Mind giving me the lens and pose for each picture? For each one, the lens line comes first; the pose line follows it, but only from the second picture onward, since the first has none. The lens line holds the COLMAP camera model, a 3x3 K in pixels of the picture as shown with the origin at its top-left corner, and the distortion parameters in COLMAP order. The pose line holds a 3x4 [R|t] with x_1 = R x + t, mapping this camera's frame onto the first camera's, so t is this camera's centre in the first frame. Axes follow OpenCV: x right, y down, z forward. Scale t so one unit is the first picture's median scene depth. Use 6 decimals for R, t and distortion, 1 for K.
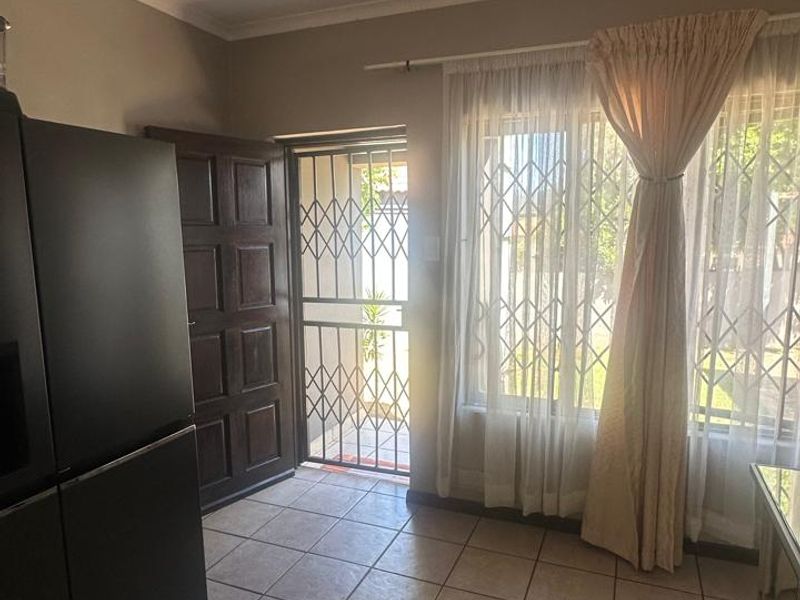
lens RADIAL K [[573.7, 0, 402.5], [0, 573.7, 301.2], [0, 0, 1]] dist [0.008621, 0.003562]
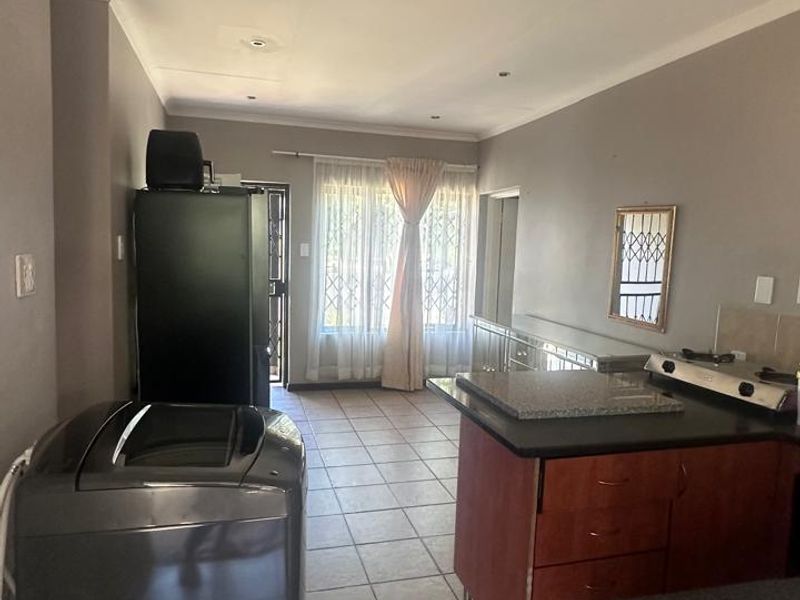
lens RADIAL K [[573.7, 0, 399.0], [0, 573.7, 303.7], [0, 0, 1]] dist [0.008621, 0.003562]
pose [[0.781960, -0.038845, 0.622117, -0.989574], [0.045454, 0.998953, 0.005242, 0.097178], [-0.621669, 0.024178, 0.782907, -0.742628]]
